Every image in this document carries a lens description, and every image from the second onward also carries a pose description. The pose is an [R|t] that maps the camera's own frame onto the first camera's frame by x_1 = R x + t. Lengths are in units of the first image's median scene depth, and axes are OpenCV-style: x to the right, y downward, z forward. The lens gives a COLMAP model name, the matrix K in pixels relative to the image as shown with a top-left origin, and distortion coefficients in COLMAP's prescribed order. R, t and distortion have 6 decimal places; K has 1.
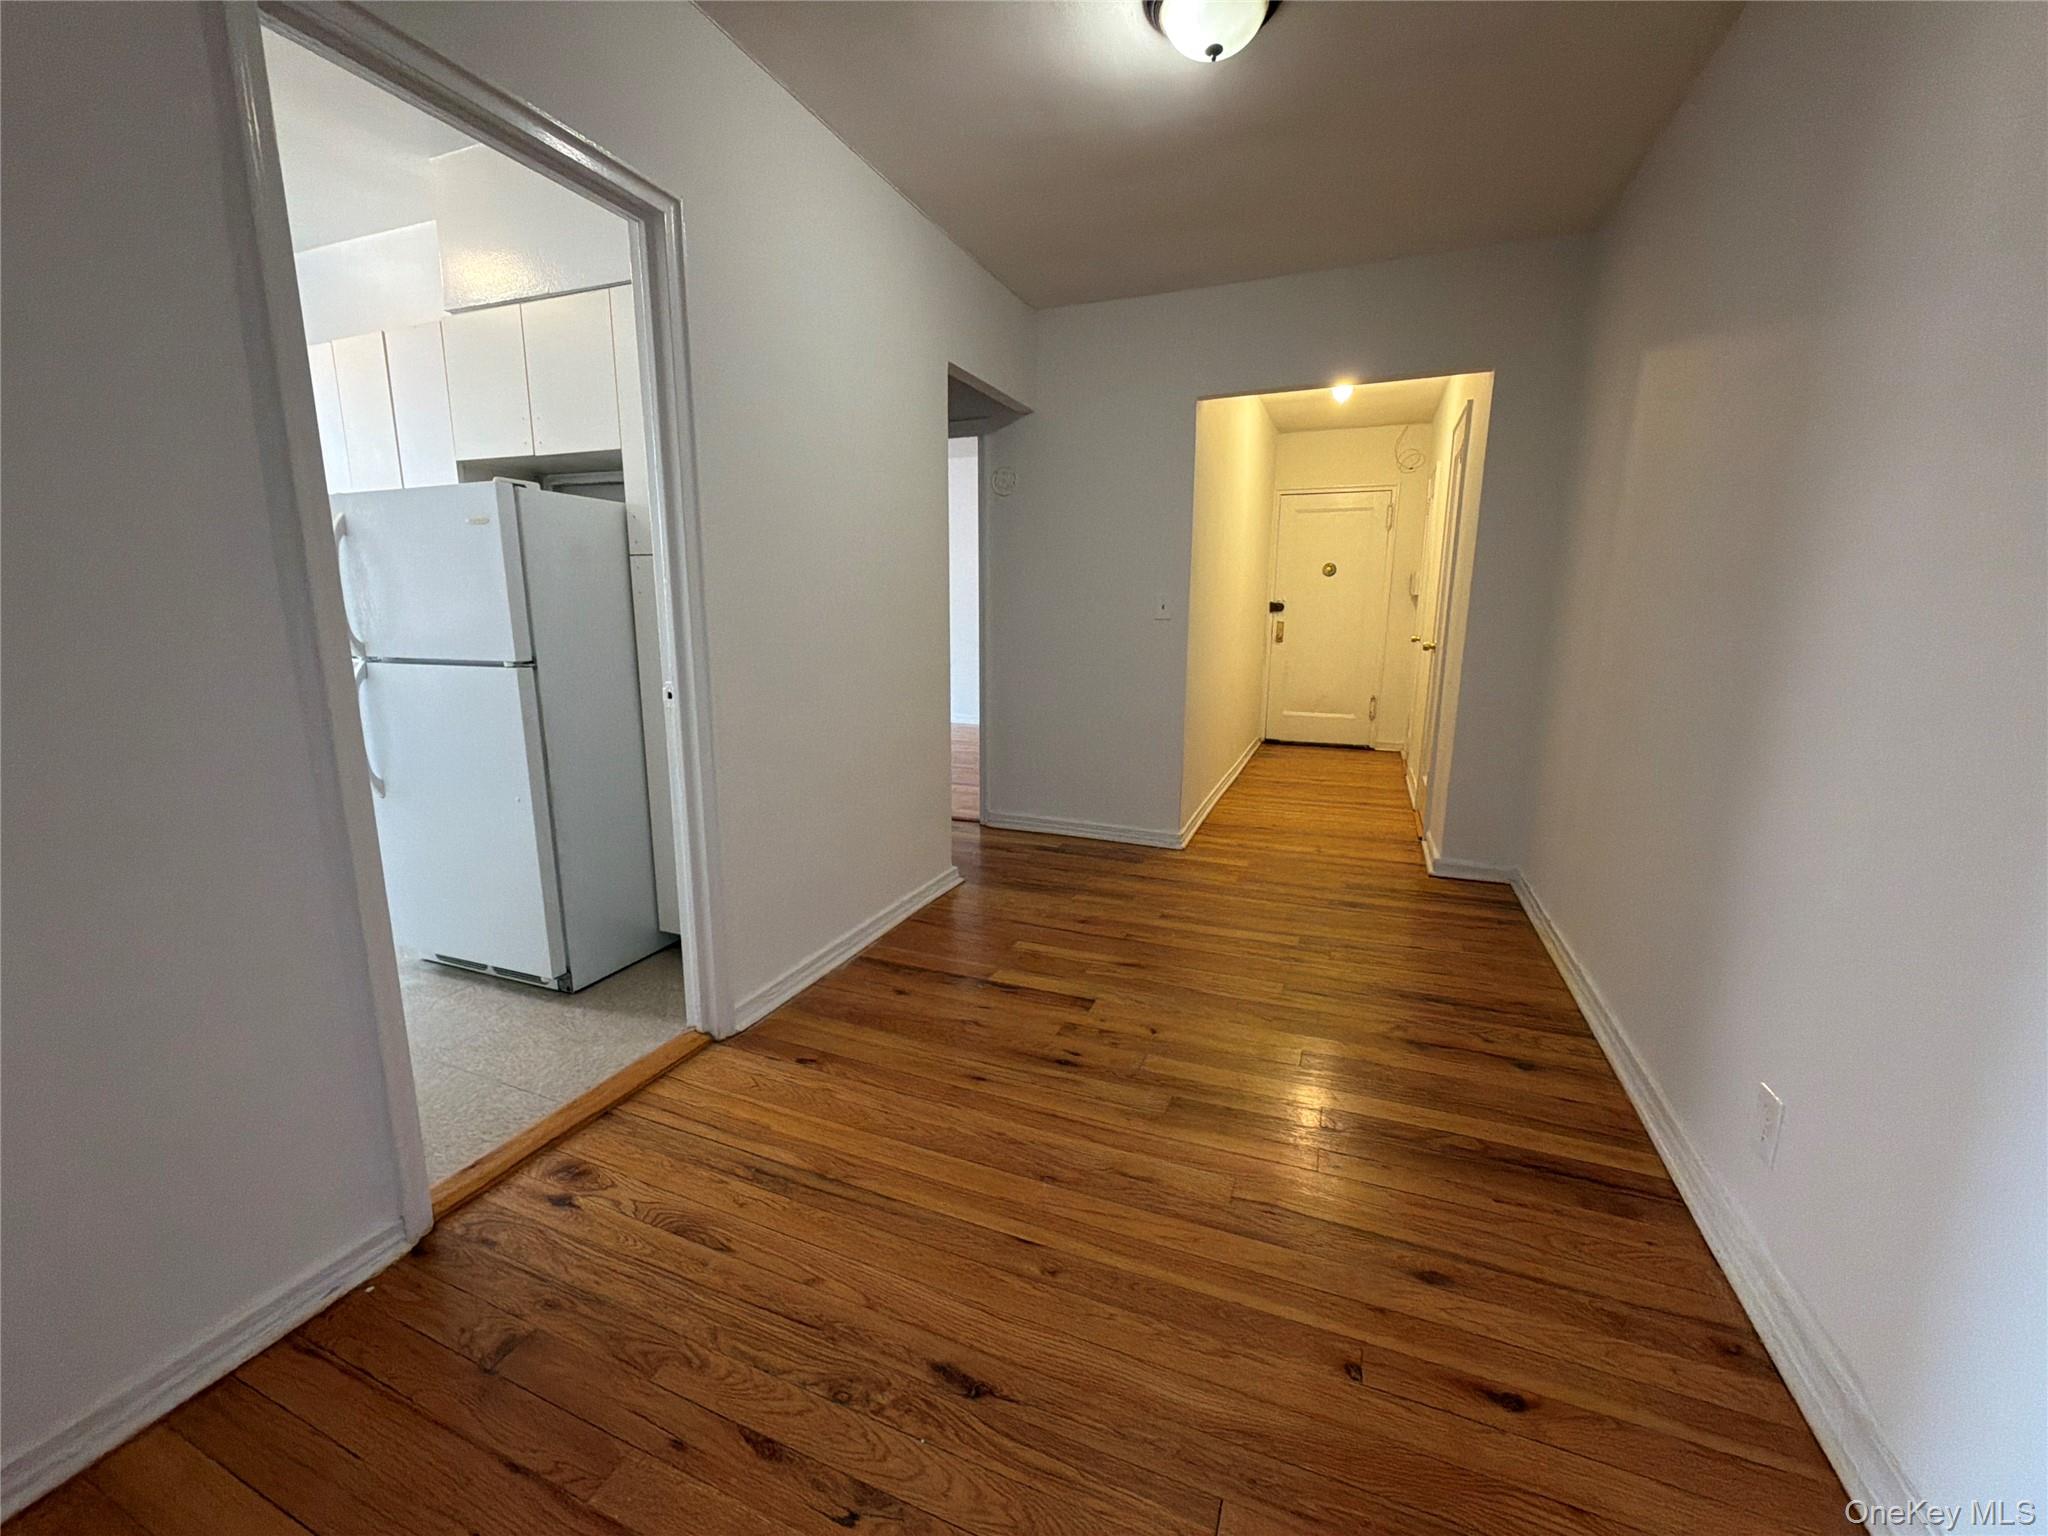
lens RADIAL K [[822.2, 0, 1022.2], [0, 822.2, 762.6], [0, 0, 1]] dist [0.001603, -0.000923]
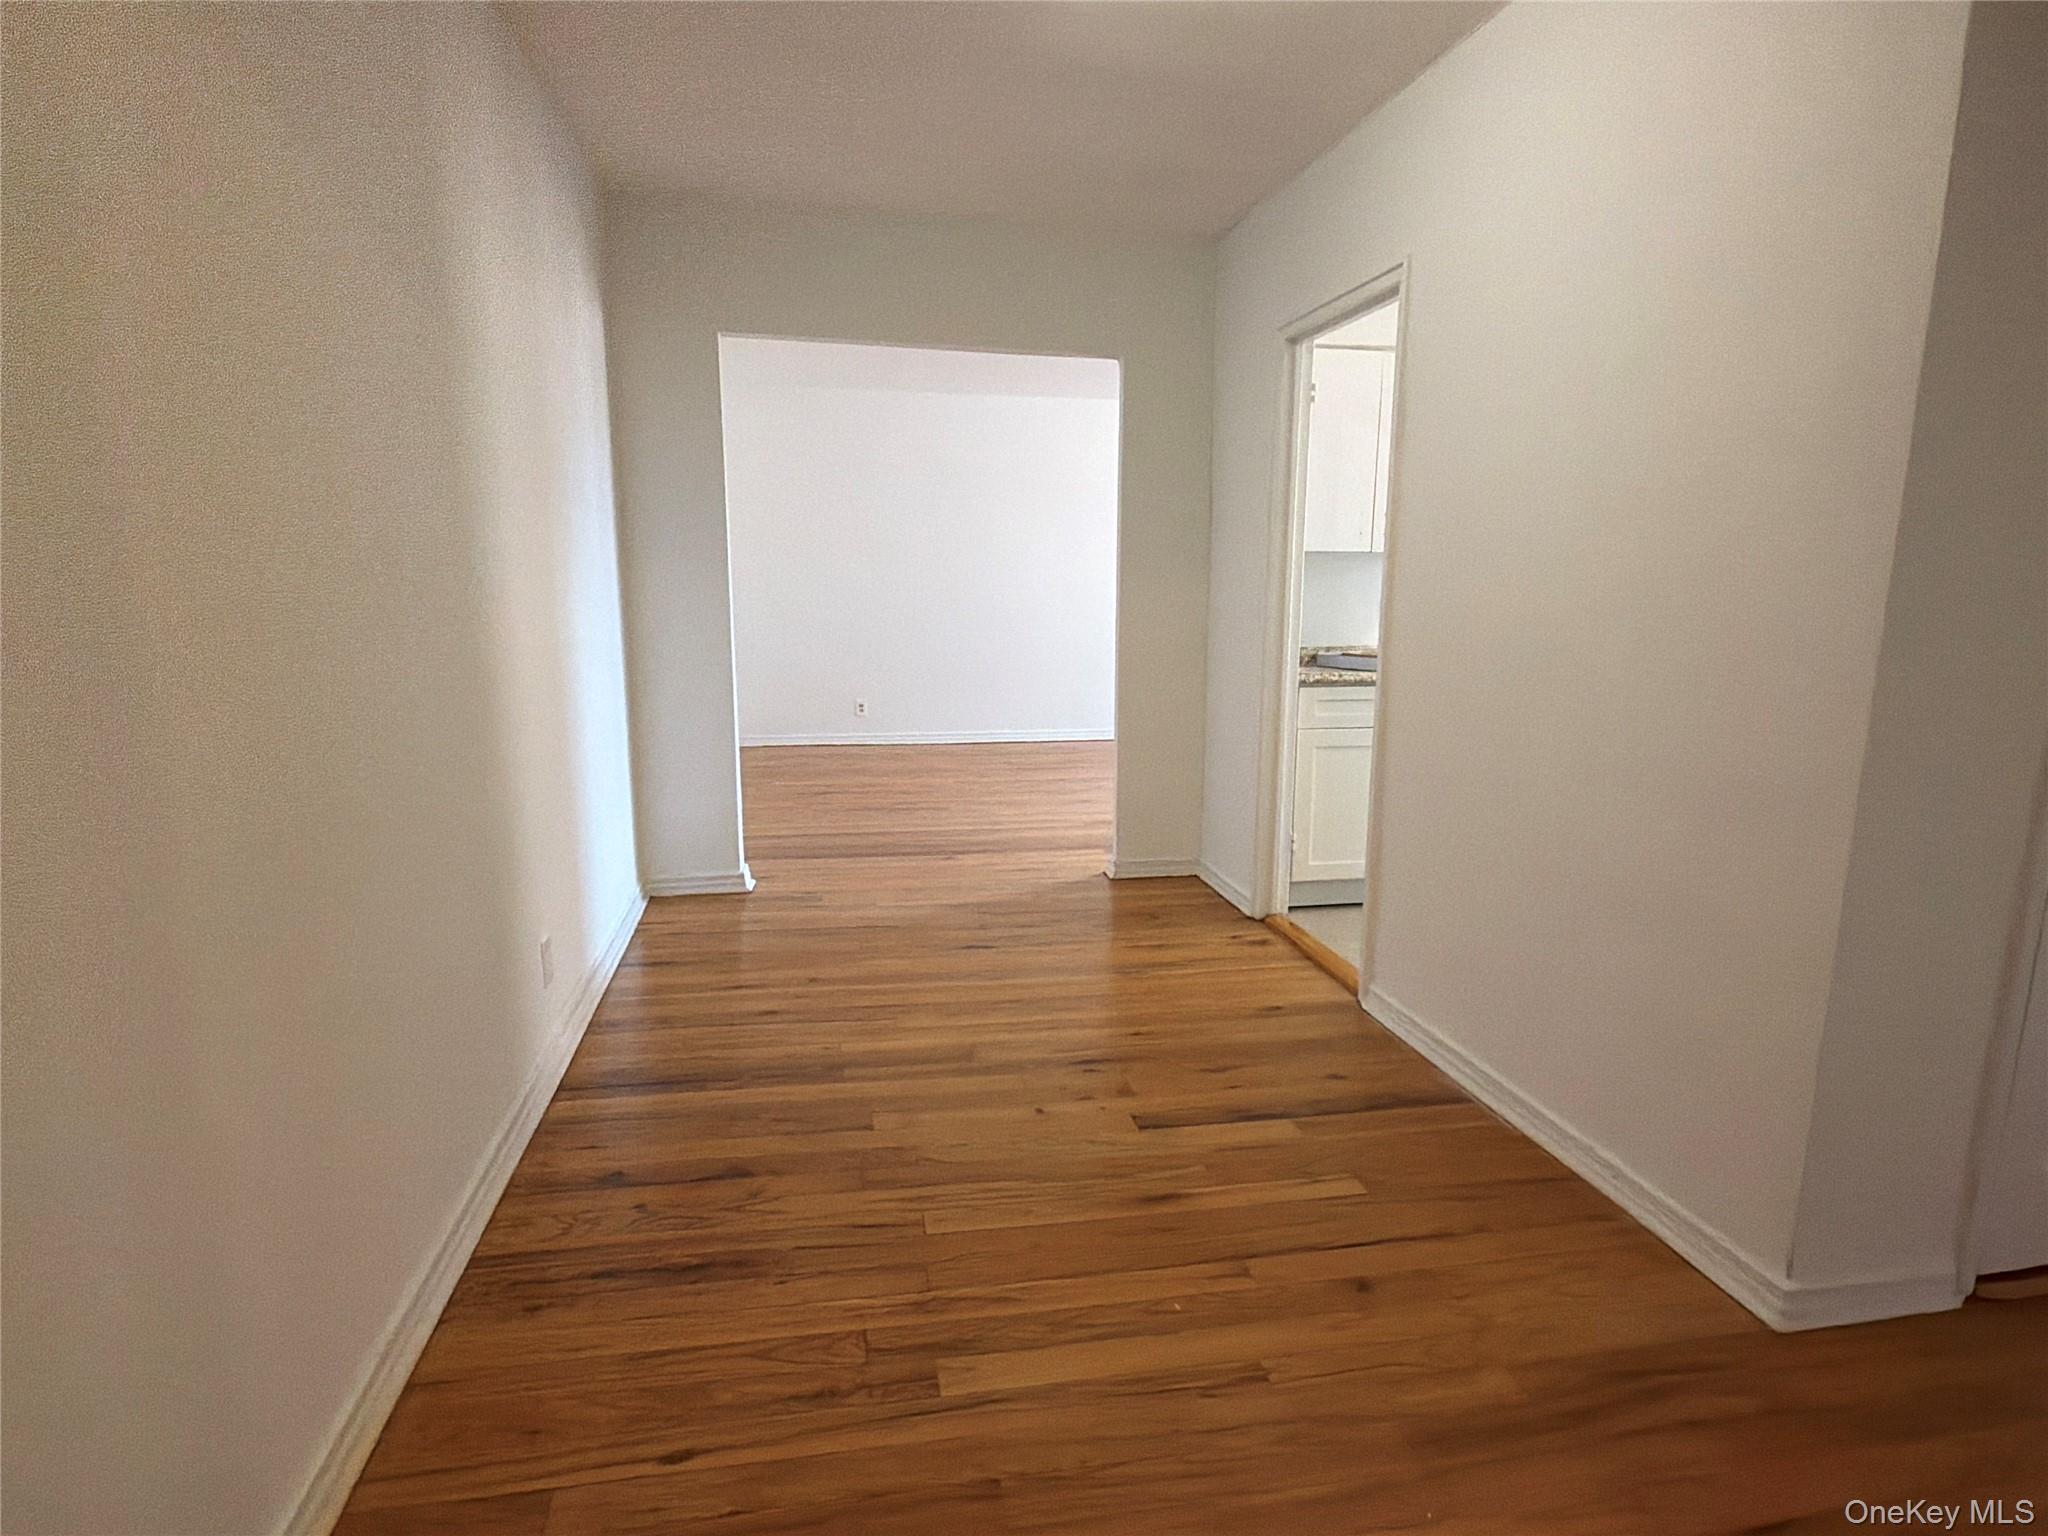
lens RADIAL K [[1047.1, 0, 1025.1], [0, 1047.1, 768.2], [0, 0, 1]] dist [-0.002825, 0.003396]
pose [[-0.836587, 0.084146, -0.541334, 0.699046], [-0.112812, 0.940496, 0.320533, -0.333404], [0.536094, 0.329223, -0.777313, 1.652306]]
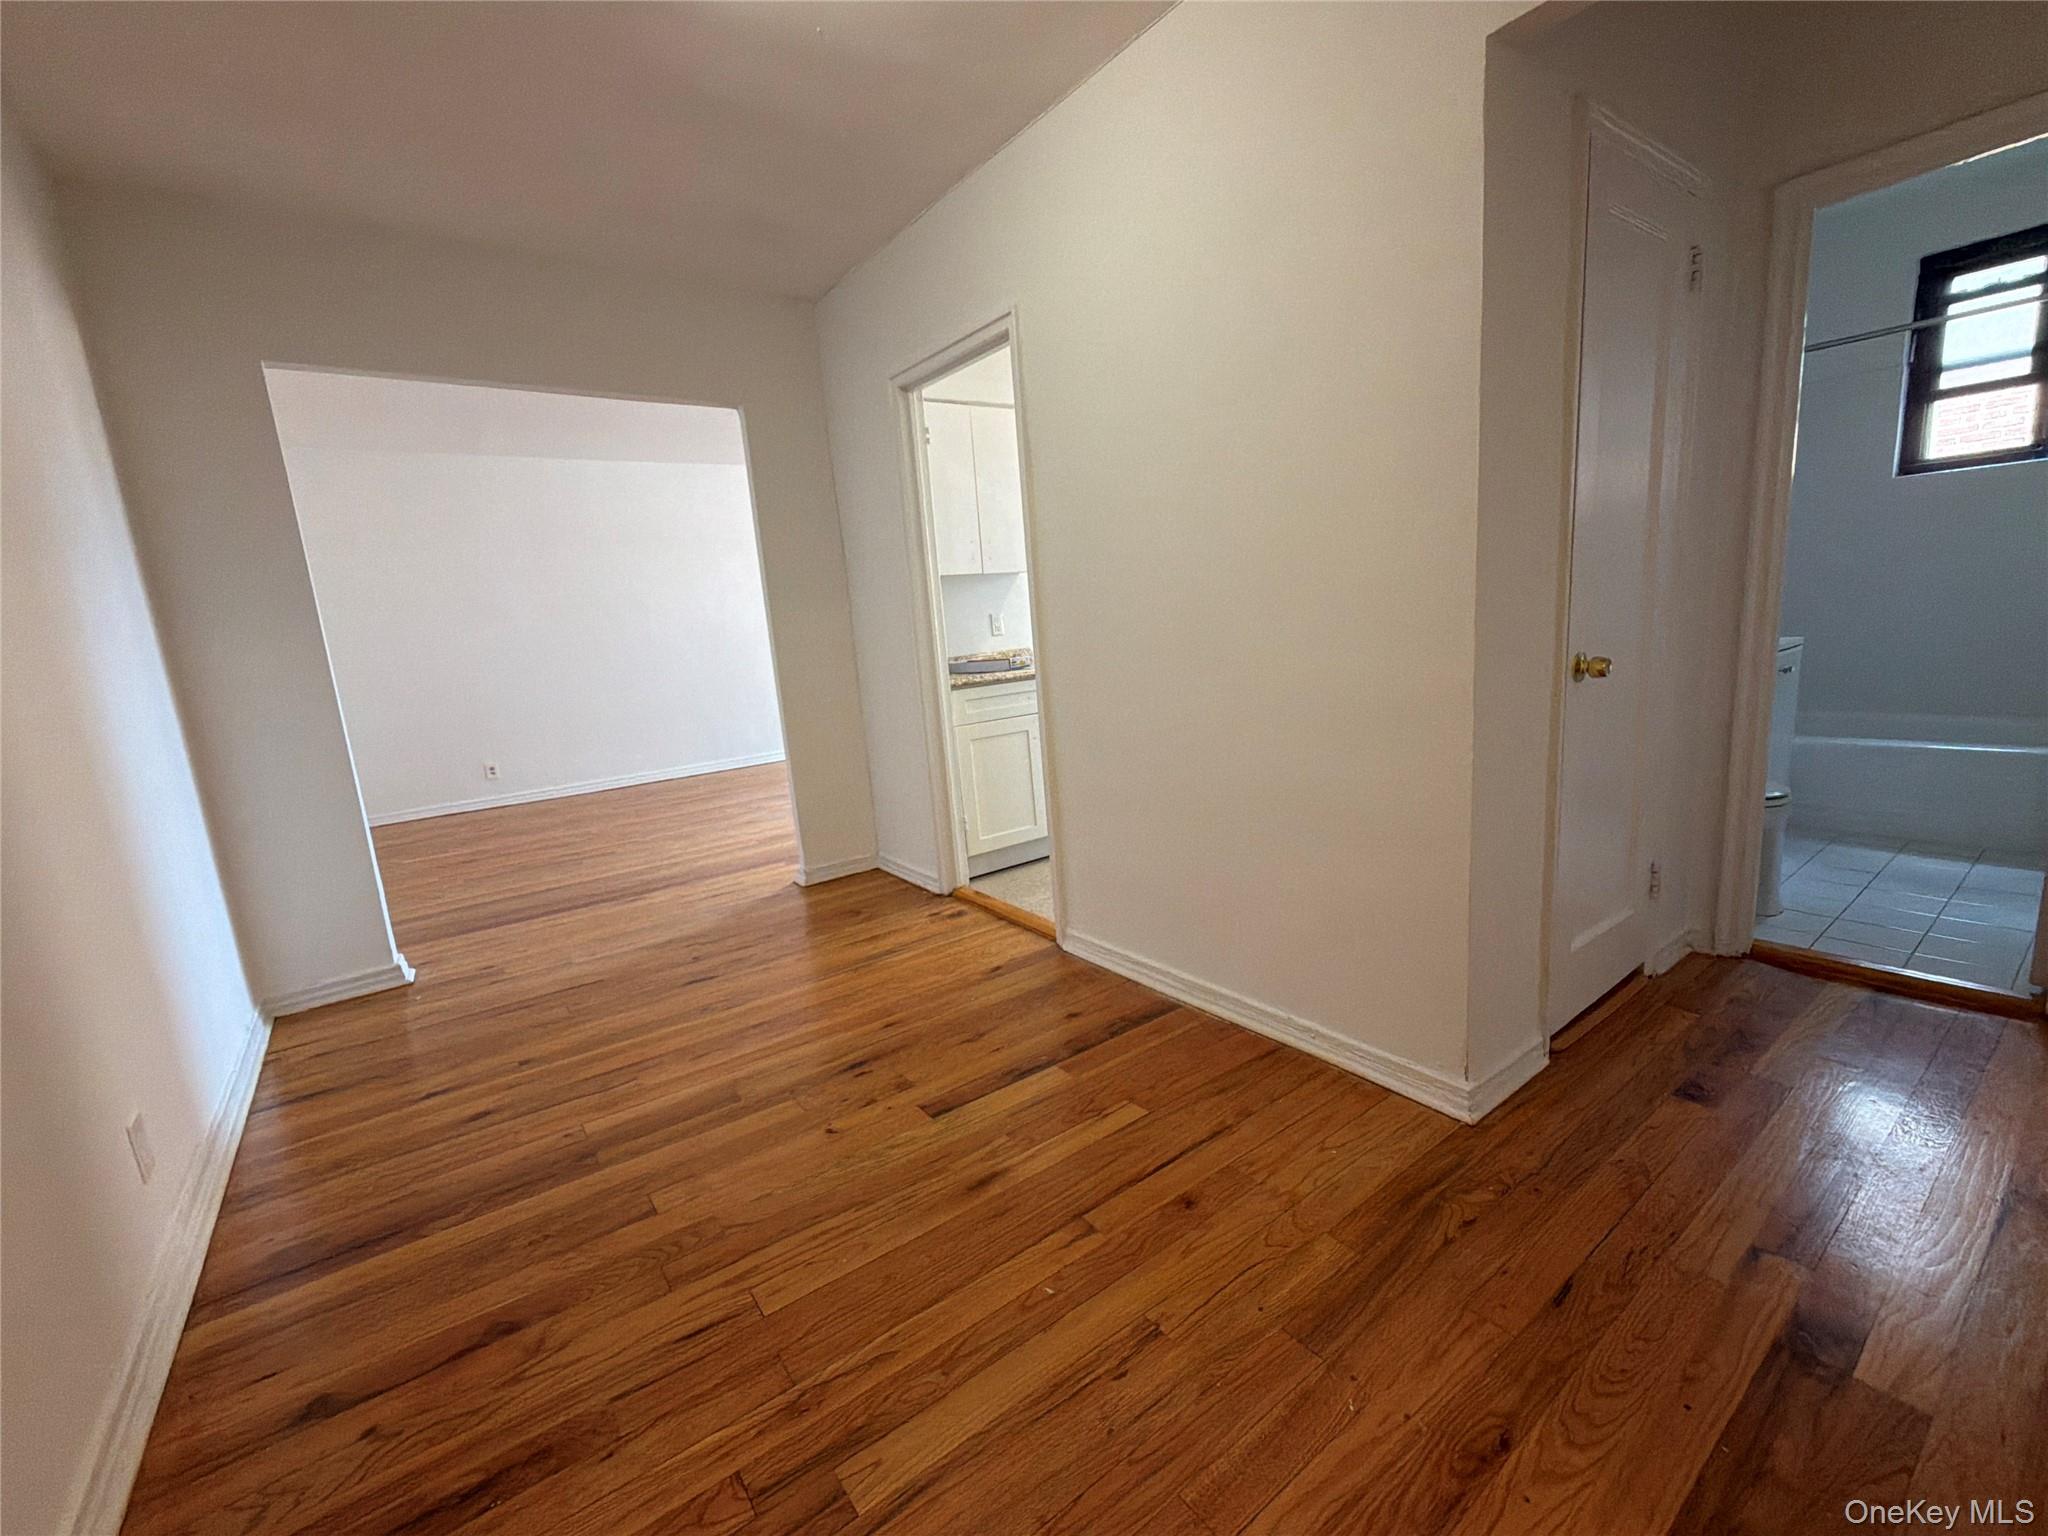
lens RADIAL K [[842.8, 0, 1019.8], [0, 842.8, 769.0], [0, 0, 1]] dist [0.003200, -0.001207]
pose [[-0.520015, 0.185850, -0.833693, 0.681537], [-0.087529, 0.959309, 0.268449, -0.263268], [0.849660, 0.212570, -0.482588, 1.448509]]
